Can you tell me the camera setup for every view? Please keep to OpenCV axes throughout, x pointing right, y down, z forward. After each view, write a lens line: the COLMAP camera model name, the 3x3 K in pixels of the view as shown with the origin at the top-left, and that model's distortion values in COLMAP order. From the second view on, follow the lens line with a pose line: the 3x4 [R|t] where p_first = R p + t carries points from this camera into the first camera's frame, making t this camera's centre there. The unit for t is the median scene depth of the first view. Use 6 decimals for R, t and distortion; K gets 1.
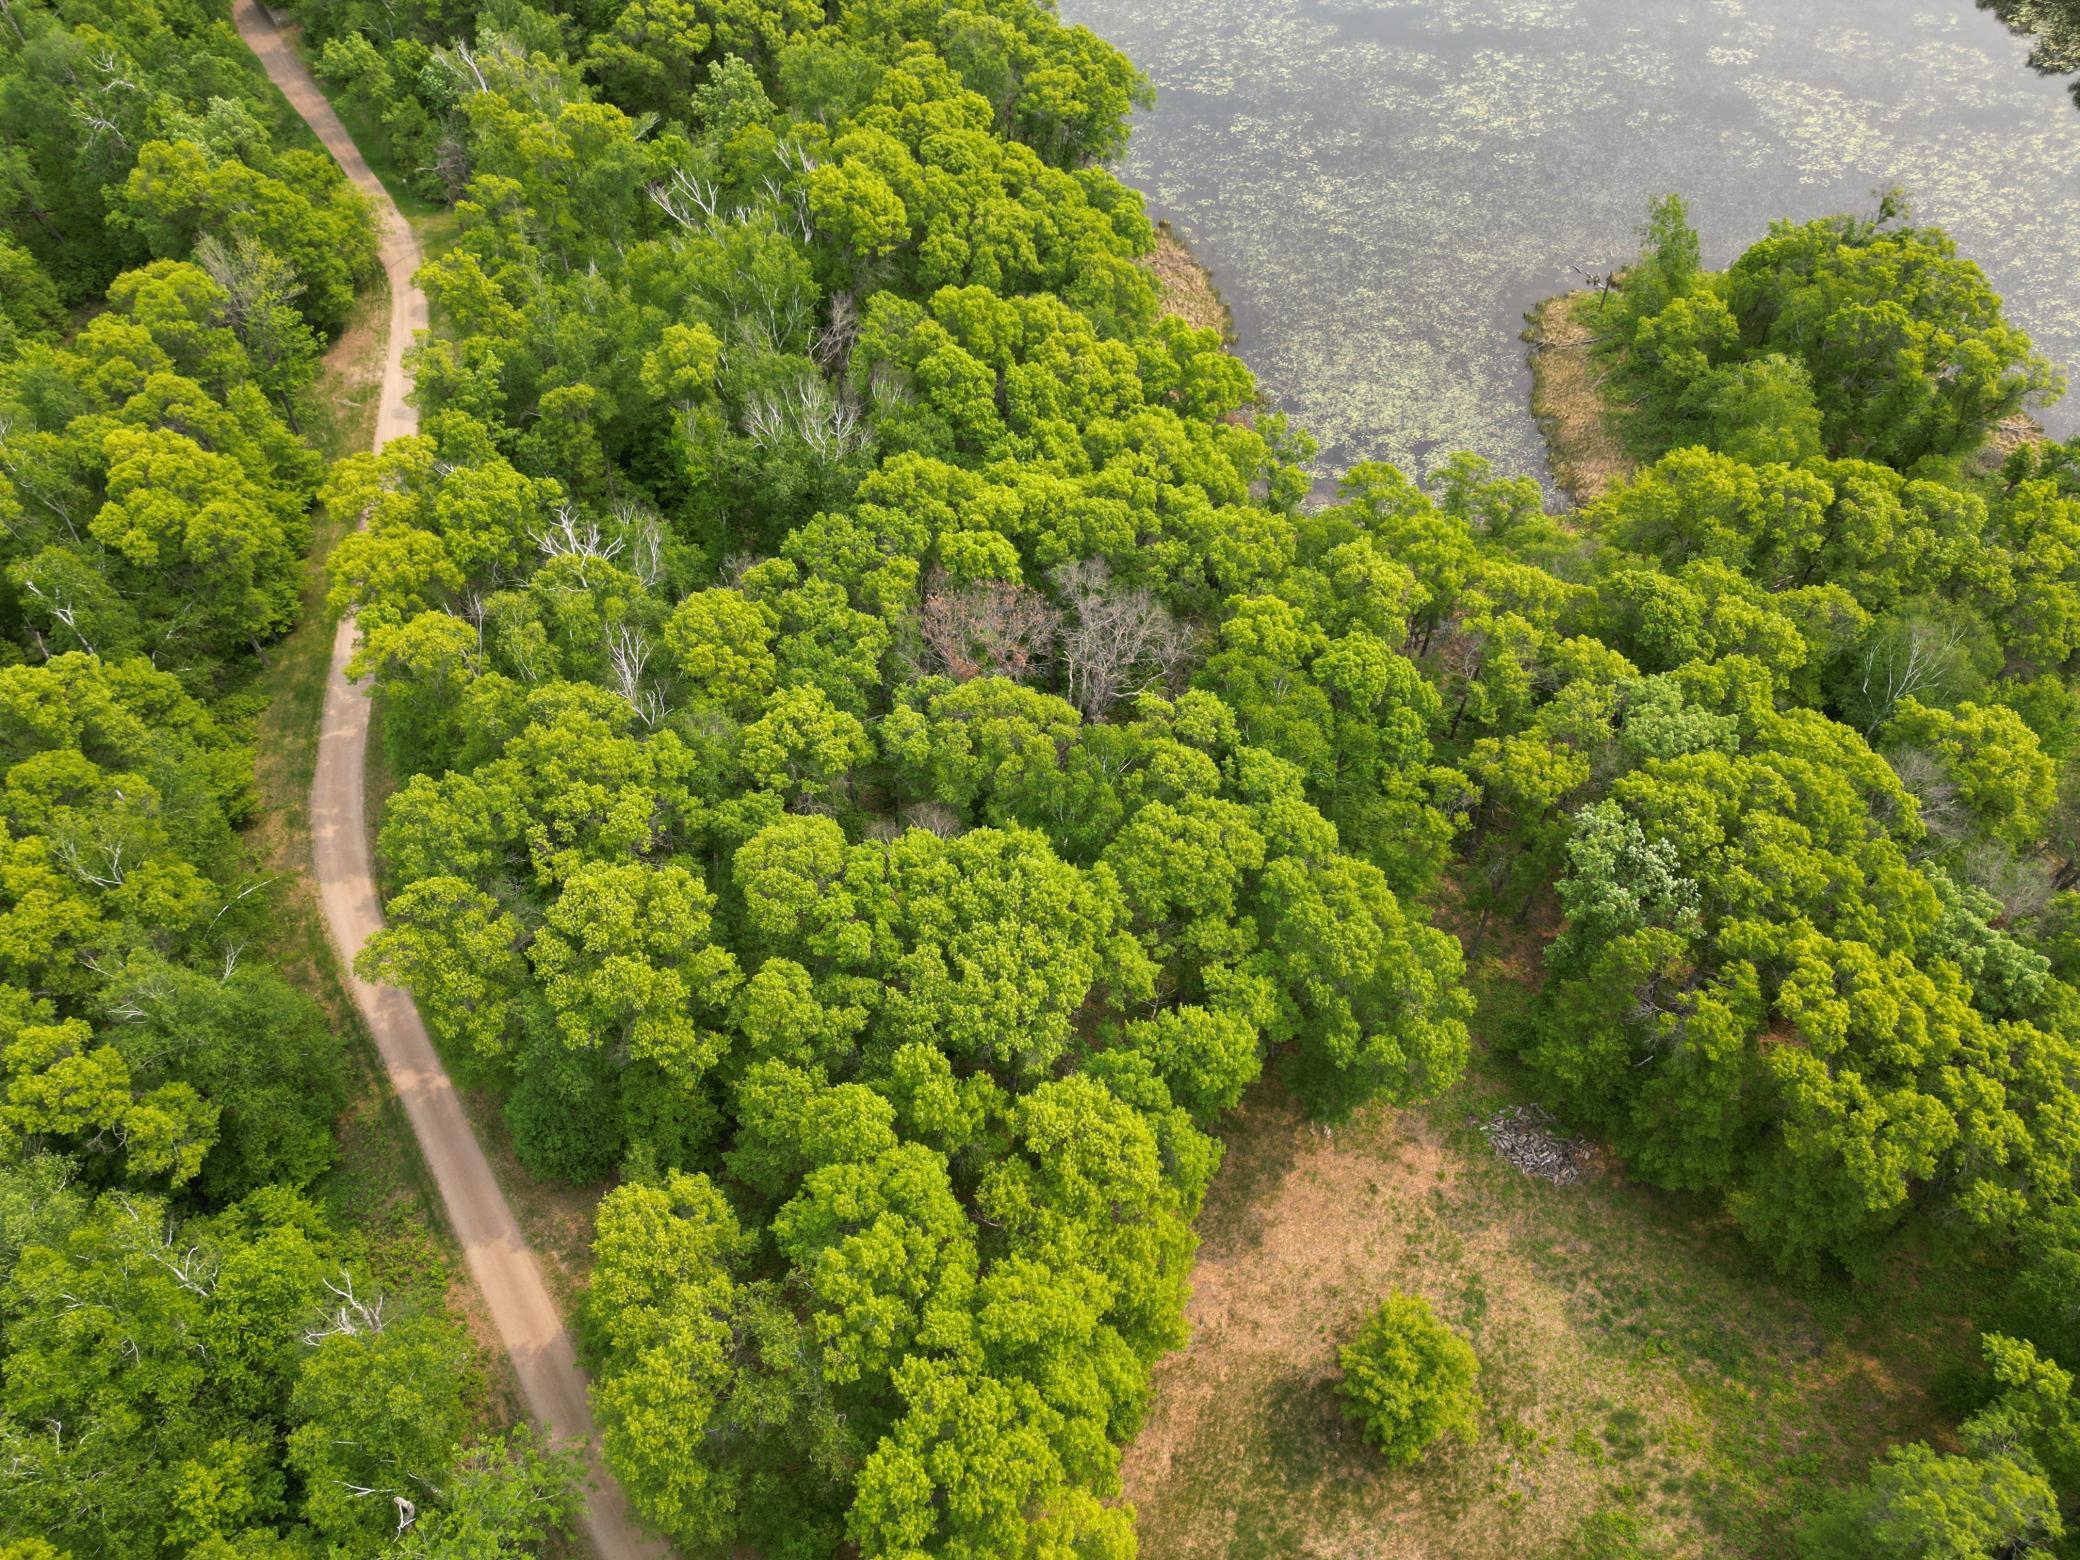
lens RADIAL K [[1454.6, 0, 1047.2], [0, 1454.6, 784.6], [0, 0, 1]] dist [0.072545, -0.066437]
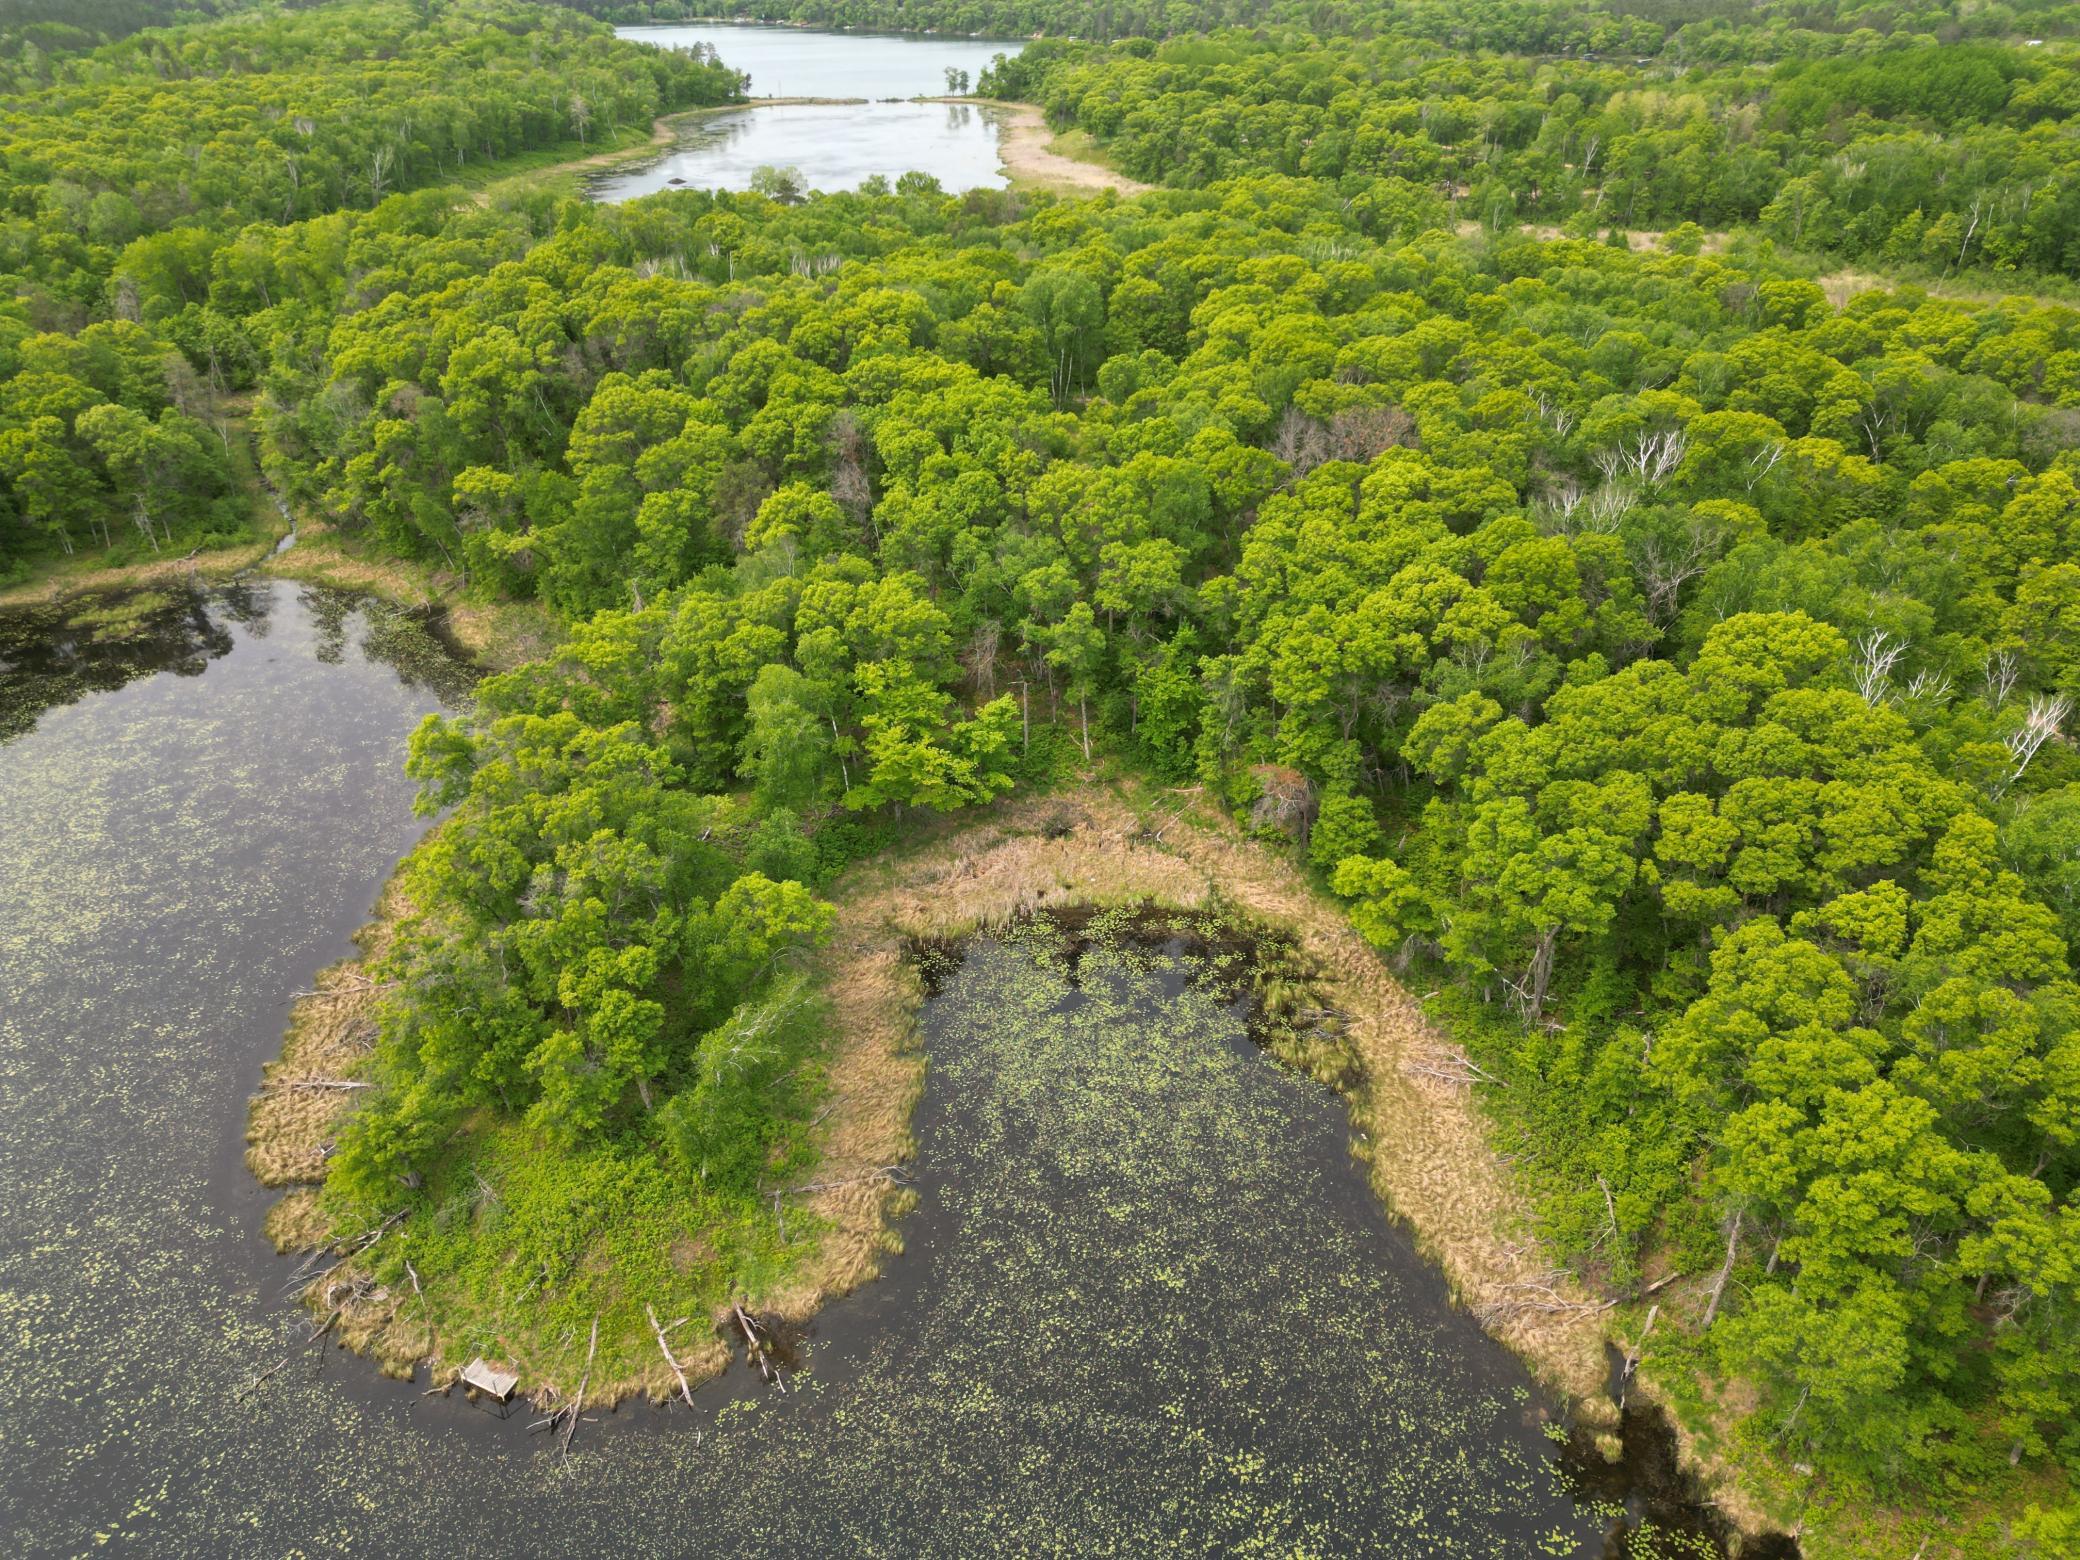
lens RADIAL K [[1463.8, 0, 1040.0], [0, 1463.8, 780.0], [0, 0, 1]] dist [0.069805, -0.064437]
pose [[-0.989982, 0.084954, -0.112774, 0.688749], [-0.095196, 0.188263, 0.977494, -2.027483], [0.104274, 0.978437, -0.178290, 1.991932]]
